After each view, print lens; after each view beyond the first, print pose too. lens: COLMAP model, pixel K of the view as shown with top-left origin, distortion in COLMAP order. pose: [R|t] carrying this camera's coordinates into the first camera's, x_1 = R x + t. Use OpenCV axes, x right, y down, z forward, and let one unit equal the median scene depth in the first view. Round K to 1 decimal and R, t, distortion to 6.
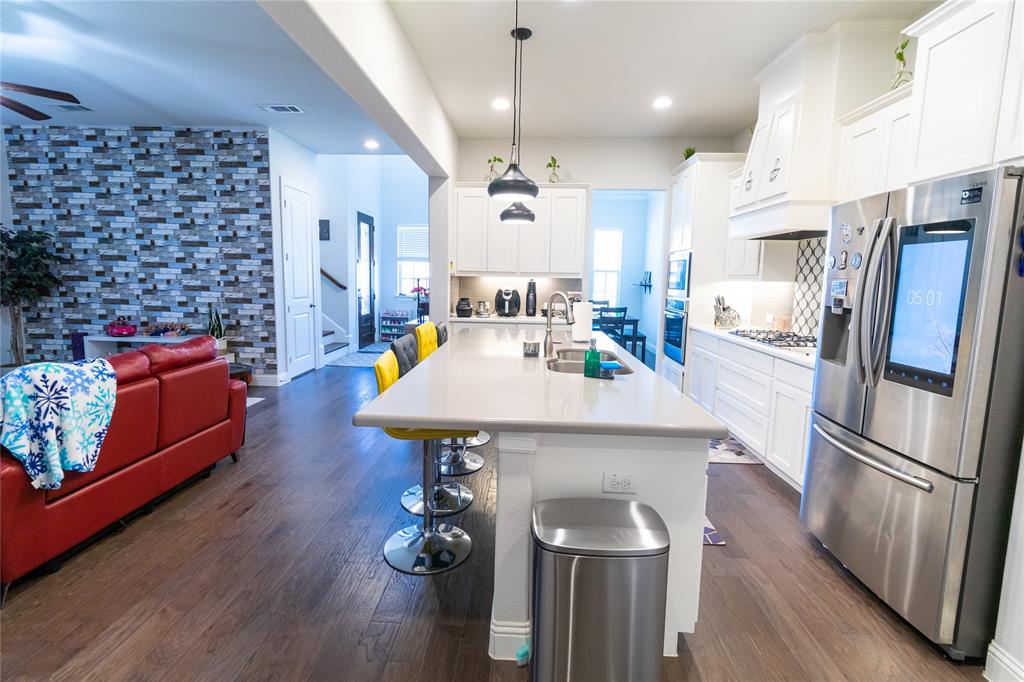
lens RADIAL K [[497.3, 0, 504.4], [0, 497.3, 334.8], [0, 0, 1]] dist [0.004211, 0.003135]
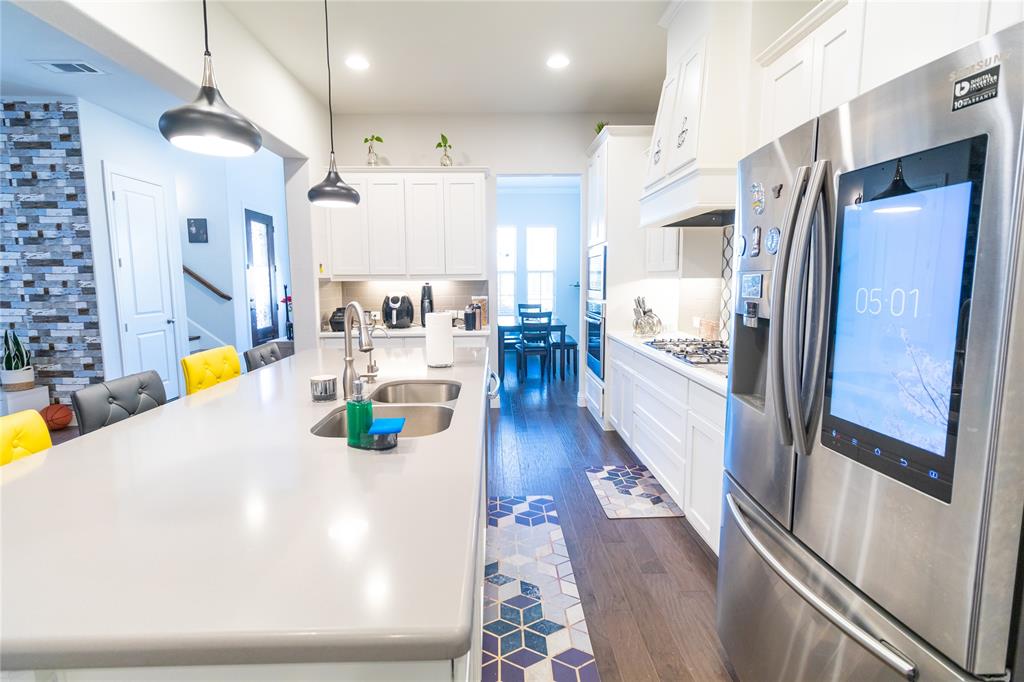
lens RADIAL K [[497.3, 0, 509.1], [0, 497.3, 332.7], [0, 0, 1]] dist [0.004211, 0.003135]
pose [[0.996640, -0.032832, 0.075039, 0.132411], [0.033617, 0.999392, -0.009222, -0.016105], [-0.074690, 0.011714, 0.997138, 0.165308]]
